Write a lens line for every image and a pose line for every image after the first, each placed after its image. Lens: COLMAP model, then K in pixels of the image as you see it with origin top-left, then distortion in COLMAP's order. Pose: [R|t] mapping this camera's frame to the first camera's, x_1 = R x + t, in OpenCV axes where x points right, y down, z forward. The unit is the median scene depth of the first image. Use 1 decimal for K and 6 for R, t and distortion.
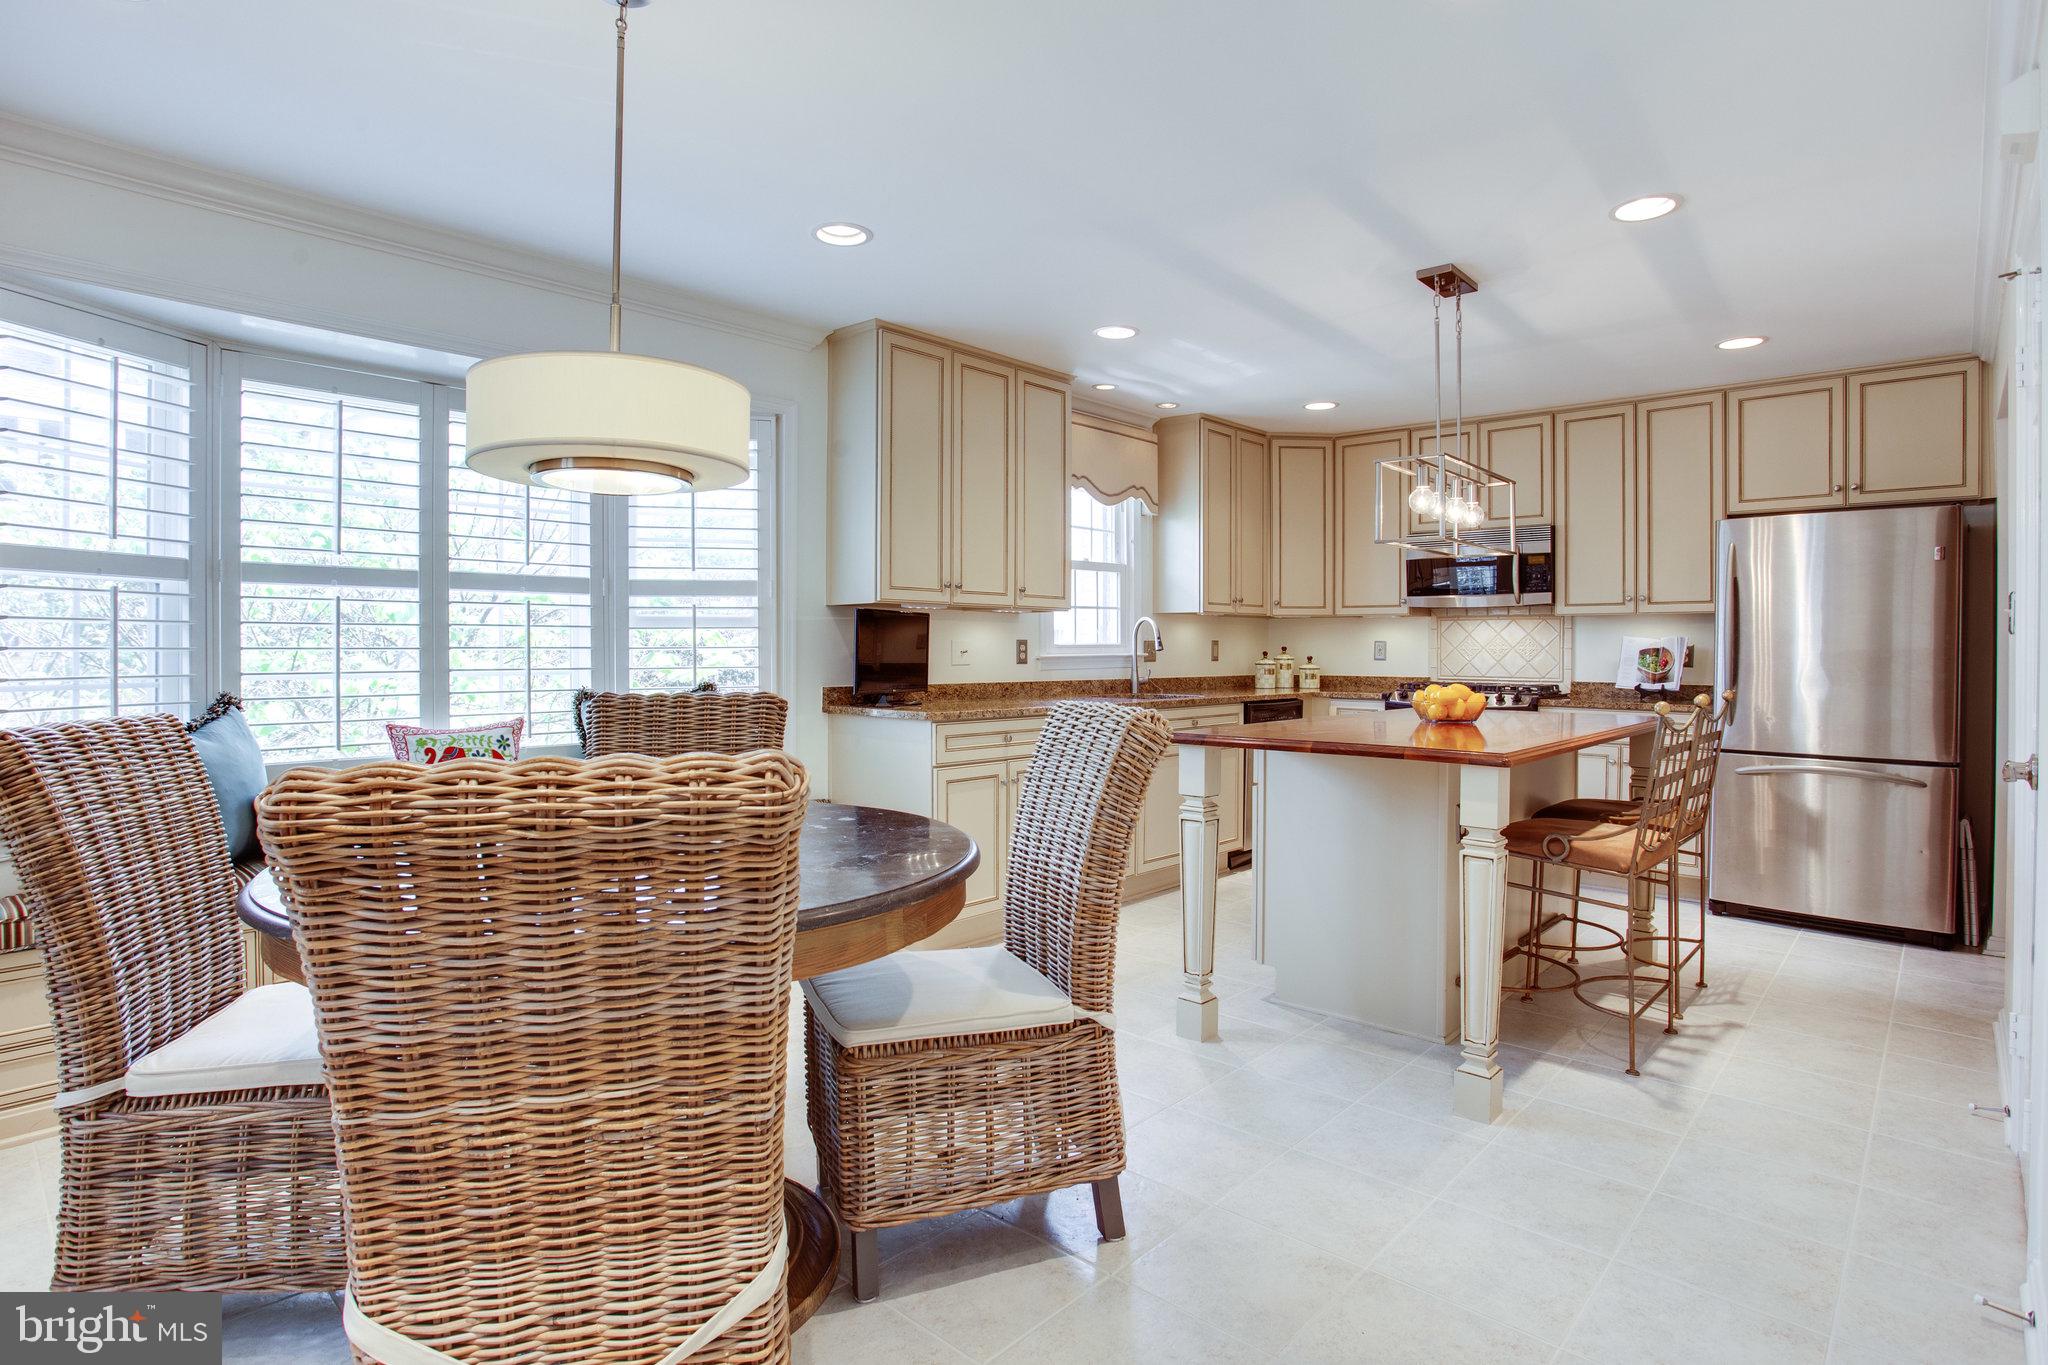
lens RADIAL K [[1057.1, 0, 1033.2], [0, 1057.1, 638.9], [0, 0, 1]] dist [-0.002129, -0.000072]
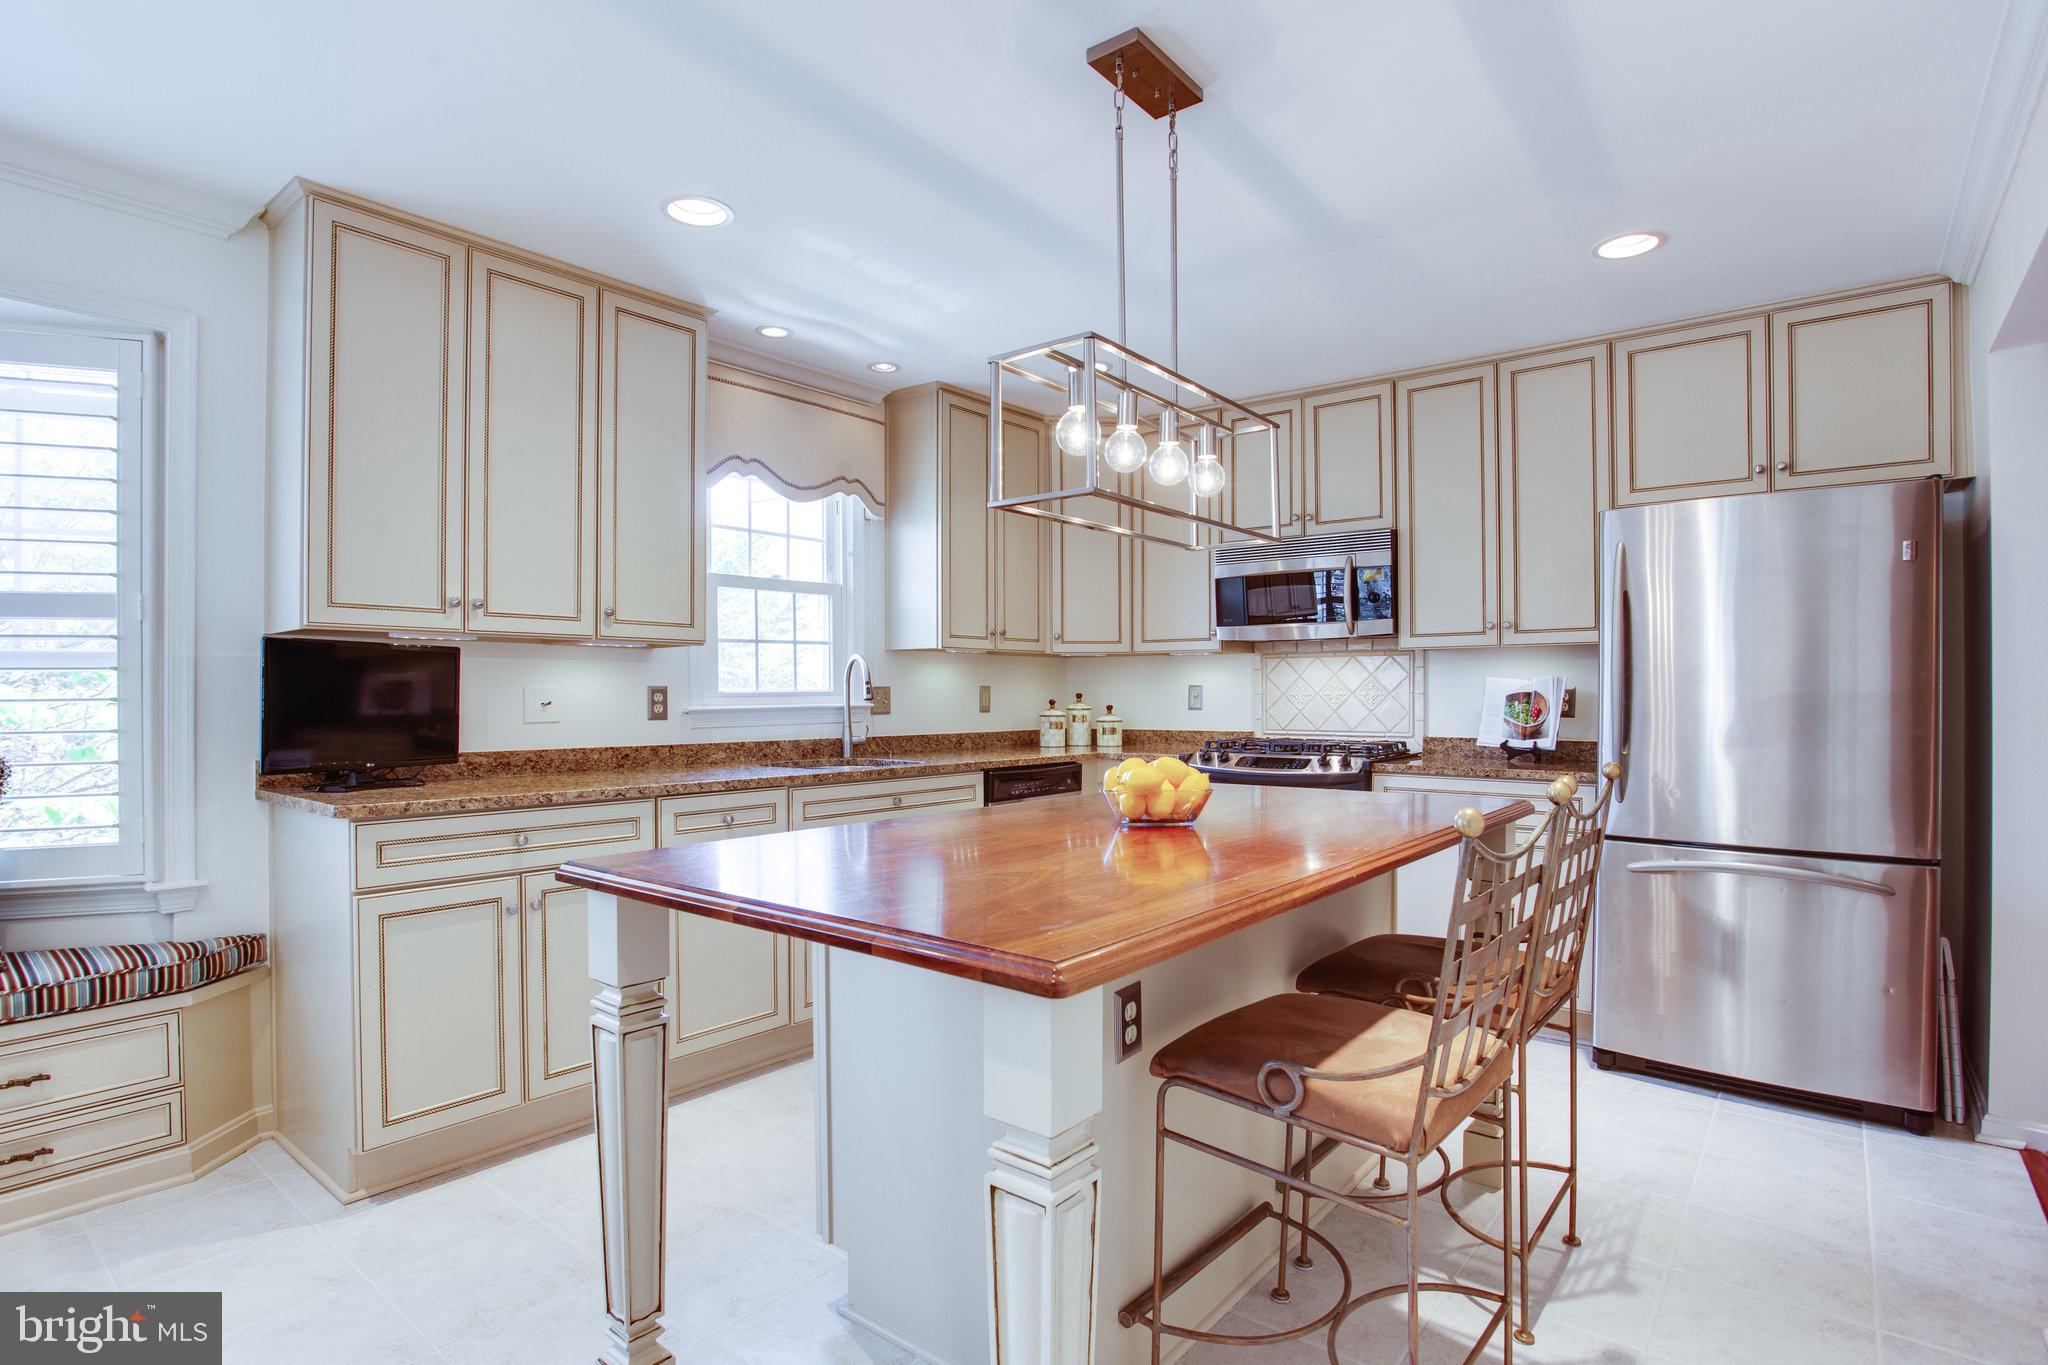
lens RADIAL K [[1039.2, 0, 1024.0], [0, 1039.2, 682.5], [0, 0, 1]] dist [-0.024745, 0.001536]
pose [[0.998638, -0.005632, 0.051860, 0.204732], [0.005845, 0.999975, -0.003957, 0.002779], [-0.051837, 0.004255, 0.998647, 0.300854]]
